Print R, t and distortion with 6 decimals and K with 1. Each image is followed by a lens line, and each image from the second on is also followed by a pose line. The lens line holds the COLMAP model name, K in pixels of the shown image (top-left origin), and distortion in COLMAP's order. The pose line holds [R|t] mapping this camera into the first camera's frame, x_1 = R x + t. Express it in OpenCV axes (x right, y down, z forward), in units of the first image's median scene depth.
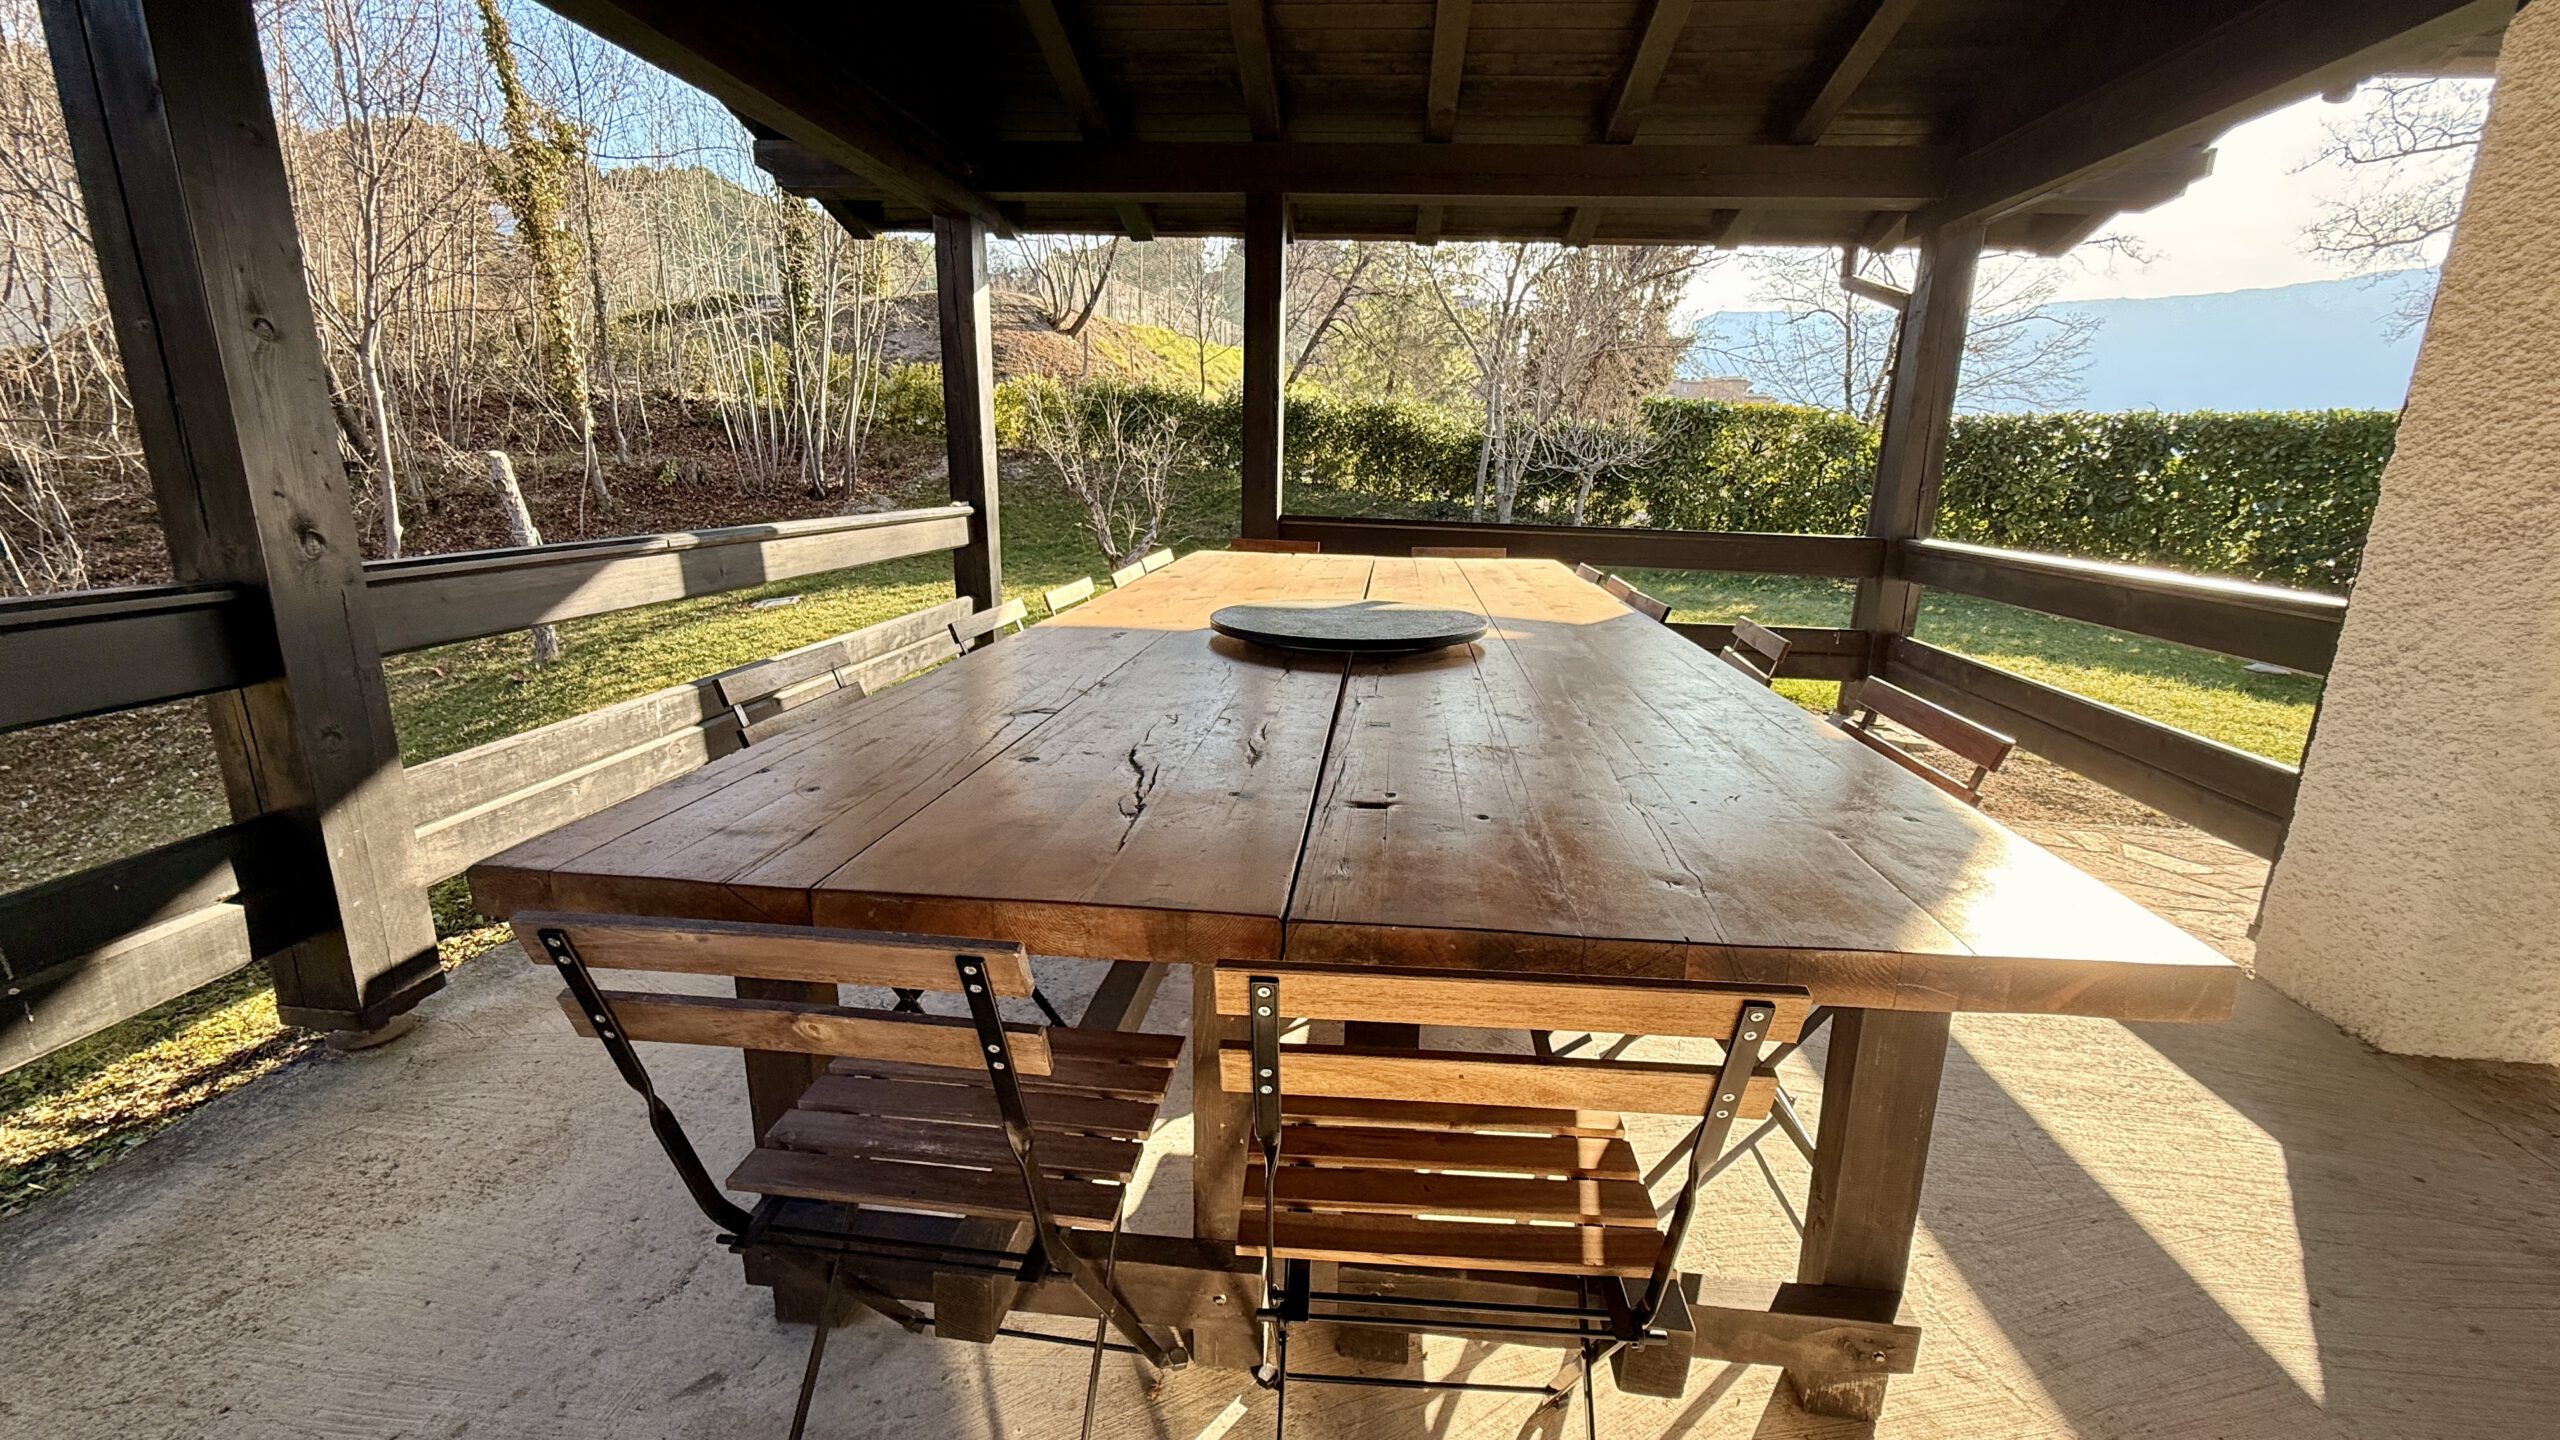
lens RADIAL K [[1024.8, 0, 1280.0], [0, 1024.8, 720.0], [0, 0, 1]] dist [0.000387, -0.000081]
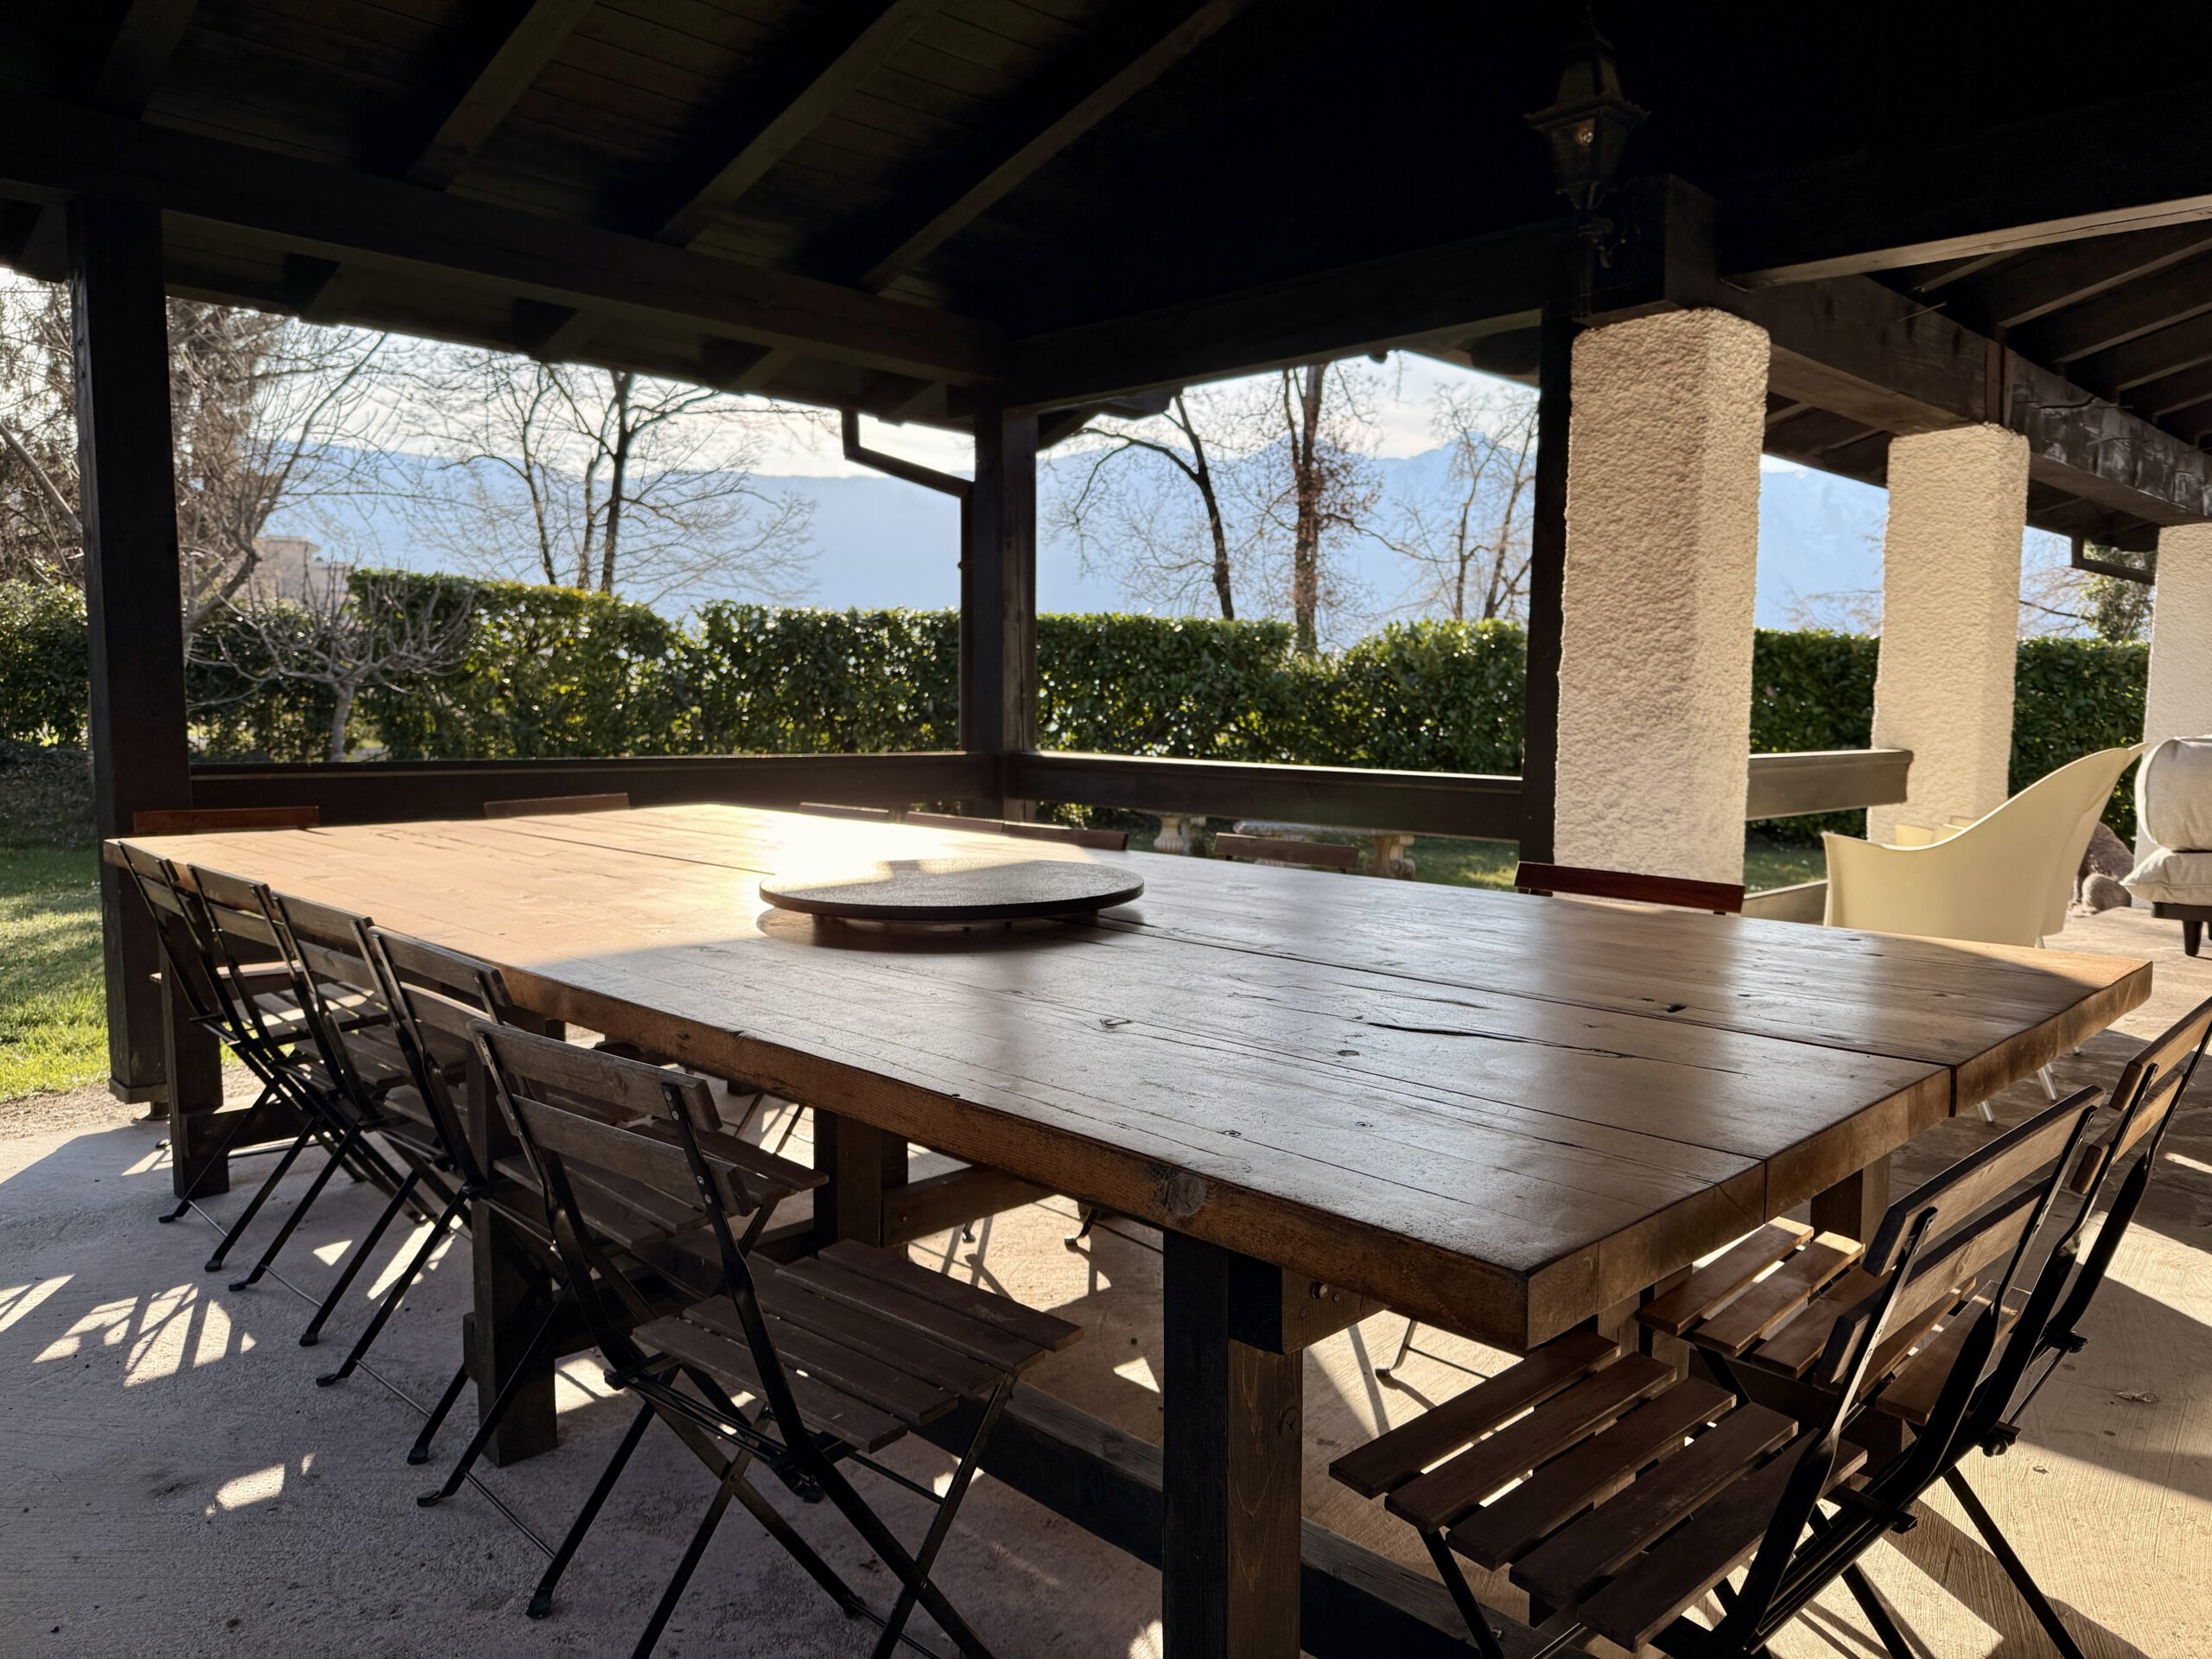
lens RADIAL K [[1575.1, 0, 1106.0], [0, 1575.1, 829.5], [0, 0, 1]] dist [0.106714, -0.119572]
pose [[0.624782, -0.084344, 0.776230, -0.721960], [0.194407, 0.979644, -0.050031, -0.056635], [-0.756210, 0.182163, 0.628461, 0.217203]]
